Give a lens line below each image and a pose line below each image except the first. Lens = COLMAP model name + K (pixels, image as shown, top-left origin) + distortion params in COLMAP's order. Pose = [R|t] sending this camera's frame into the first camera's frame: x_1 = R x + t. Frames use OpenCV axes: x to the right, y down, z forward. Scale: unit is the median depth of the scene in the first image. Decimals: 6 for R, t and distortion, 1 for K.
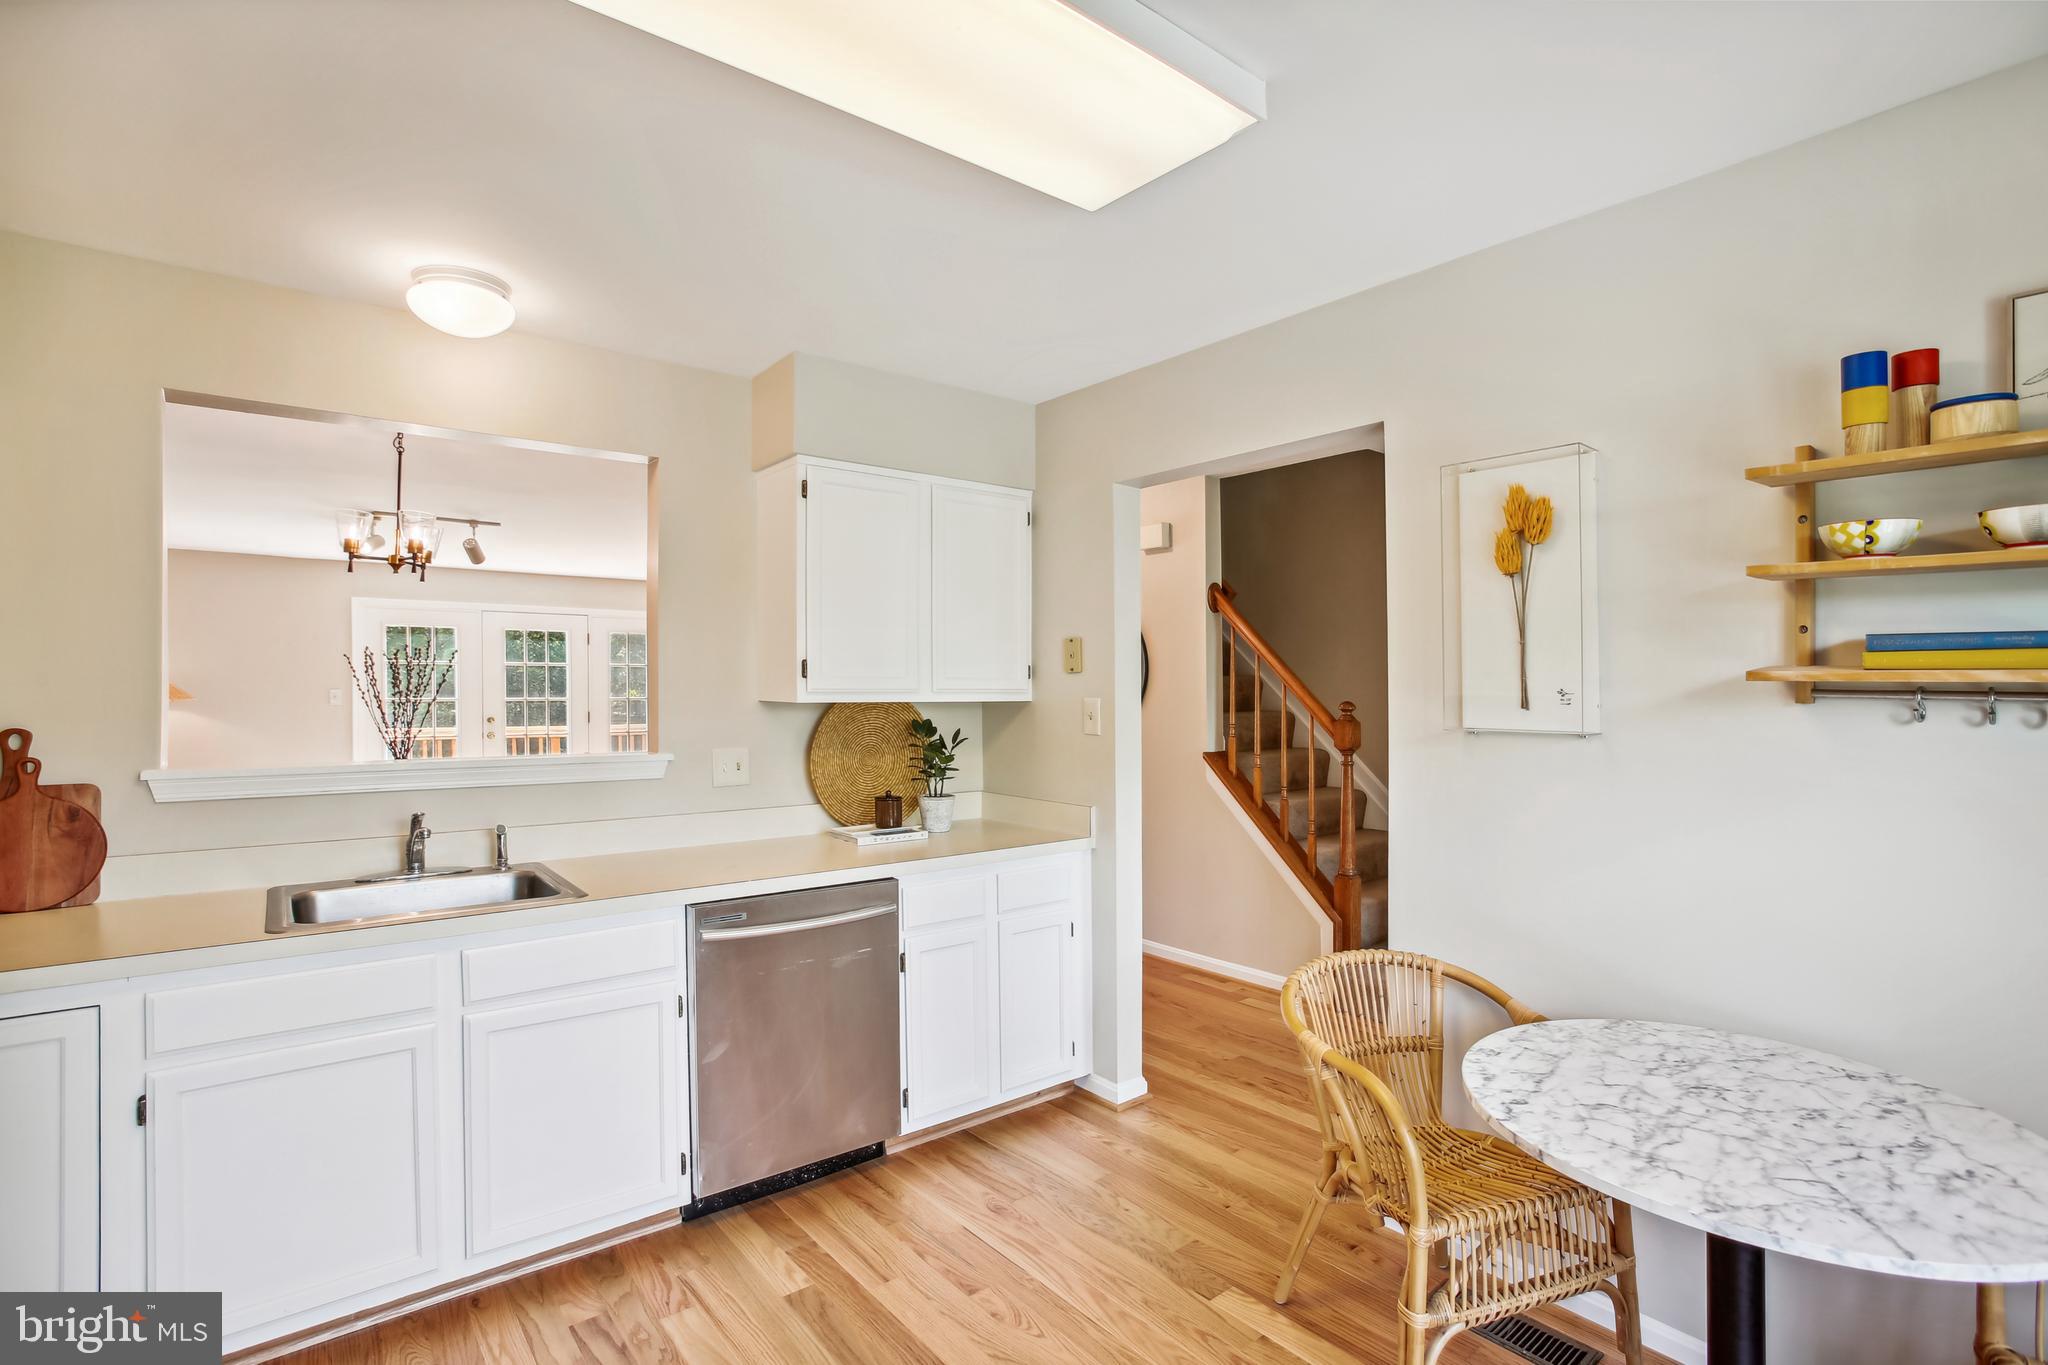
lens RADIAL K [[960.0, 0, 1020.6], [0, 960.0, 672.9], [0, 0, 1]] dist [-0.024145, 0.002389]
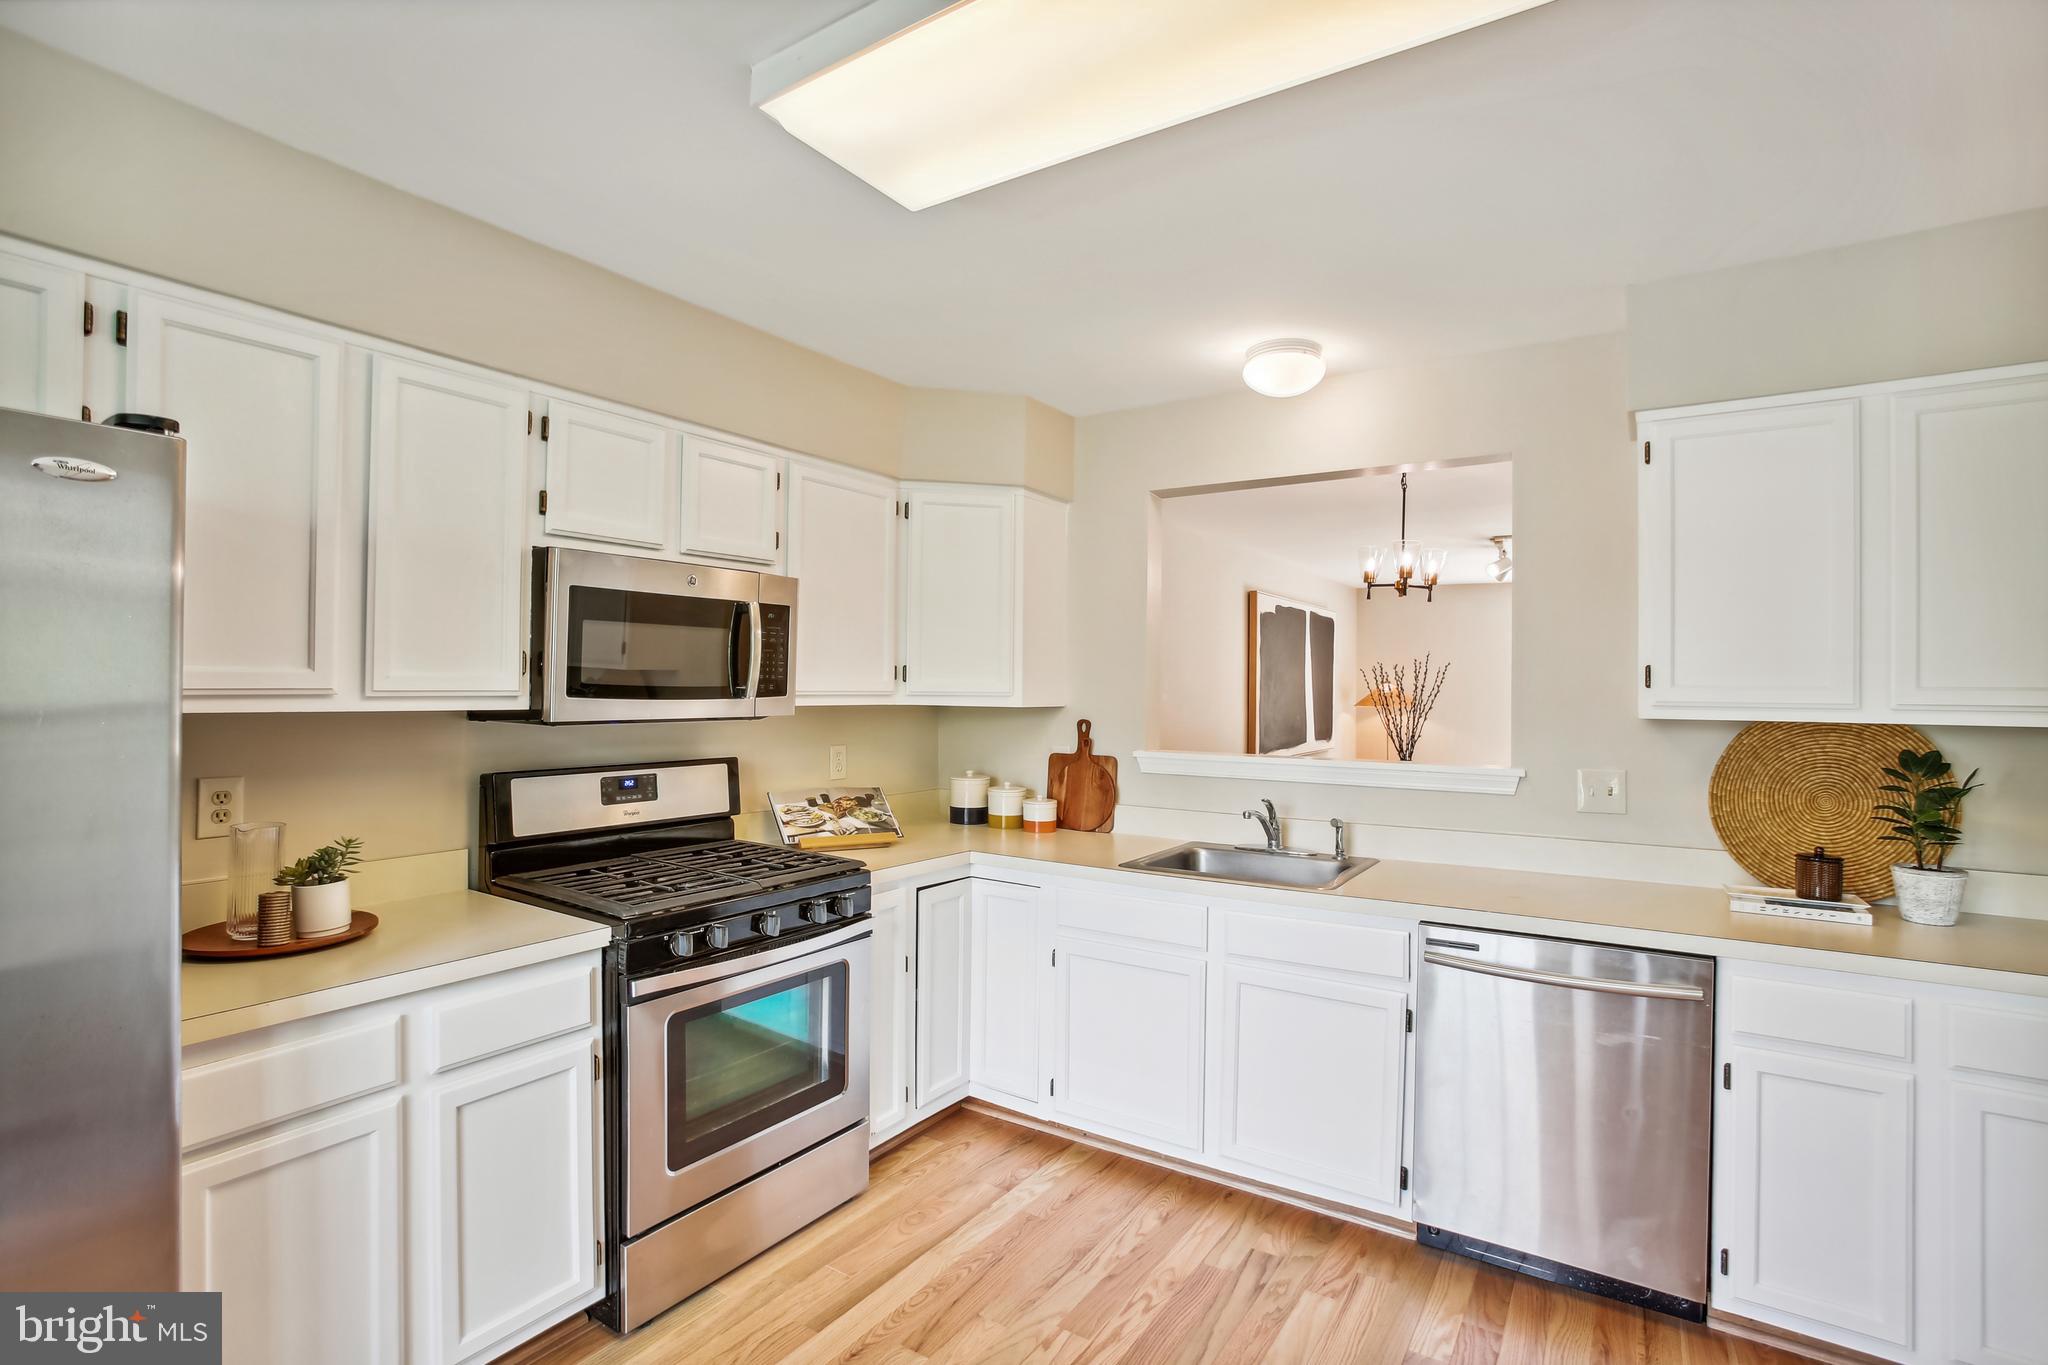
lens RADIAL K [[960.0, 0, 1022.9], [0, 960.0, 696.9], [0, 0, 1]] dist [-0.024145, 0.002389]
pose [[0.326957, 0.007976, -0.945006, 0.428978], [0.009289, 0.999889, 0.011653, -0.002426], [0.944994, -0.012588, 0.326847, 0.291011]]
